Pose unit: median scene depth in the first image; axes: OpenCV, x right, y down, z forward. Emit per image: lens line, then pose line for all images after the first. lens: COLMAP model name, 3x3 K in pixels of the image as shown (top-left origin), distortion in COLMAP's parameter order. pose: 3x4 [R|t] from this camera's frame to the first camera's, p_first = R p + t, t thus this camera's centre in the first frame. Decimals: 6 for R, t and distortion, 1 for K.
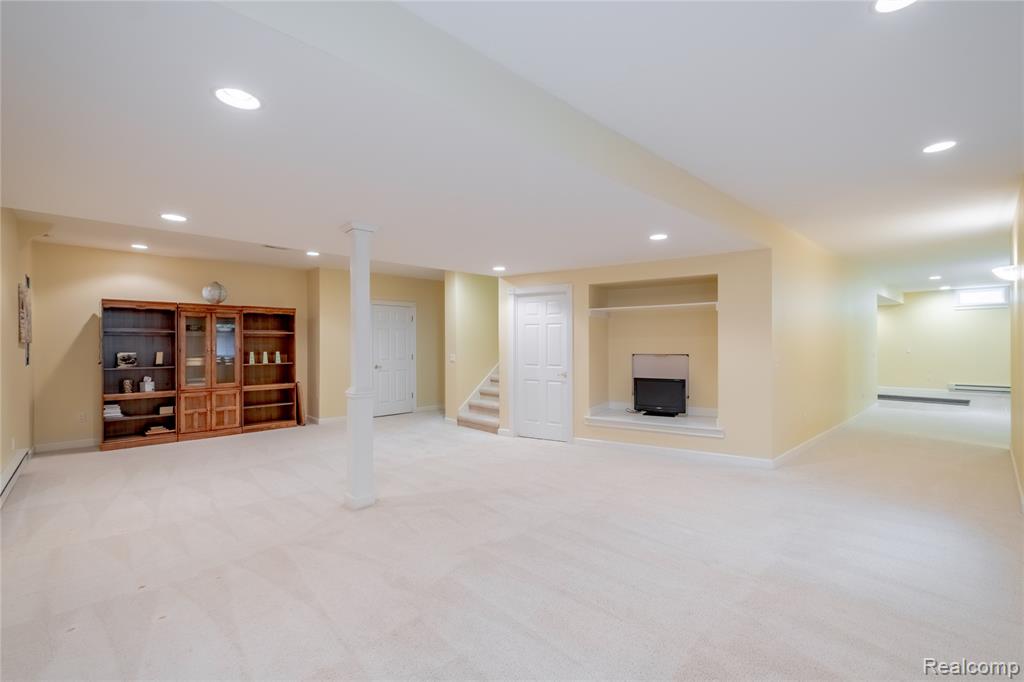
lens RADIAL K [[441.6, 0, 509.0], [0, 441.6, 340.0], [0, 0, 1]] dist [0.017486, -0.005108]
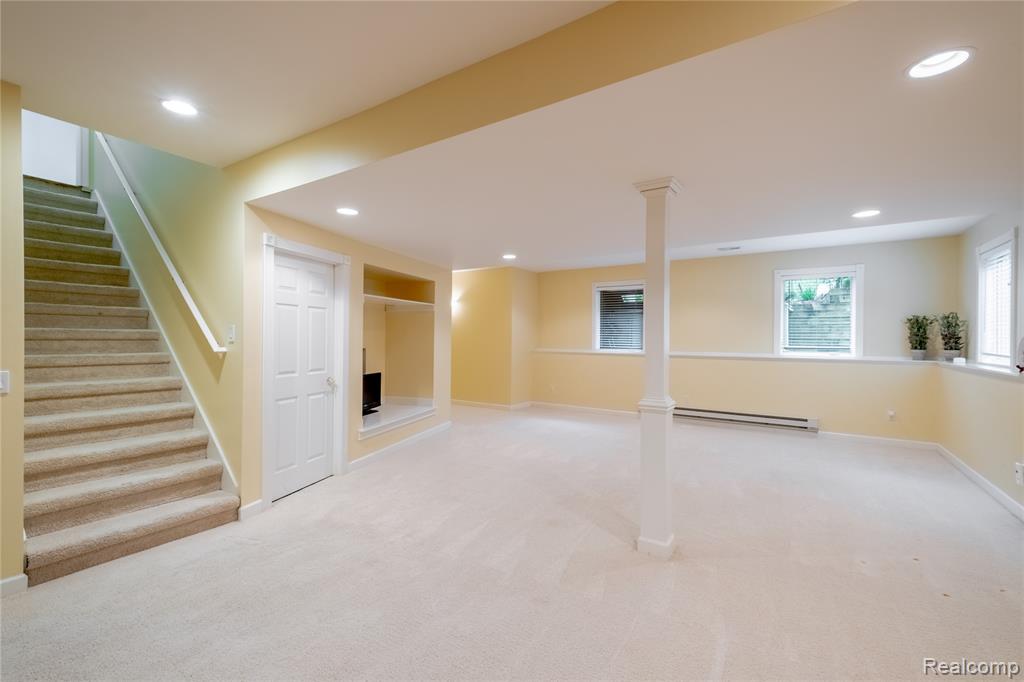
lens RADIAL K [[441.6, 0, 509.0], [0, 441.6, 340.0], [0, 0, 1]] dist [0.017486, -0.005108]
pose [[-0.238249, -0.005985, 0.971186, -0.626564], [-0.023810, 0.999716, 0.000320, 0.004858], [-0.970912, -0.023048, -0.238324, 0.889321]]
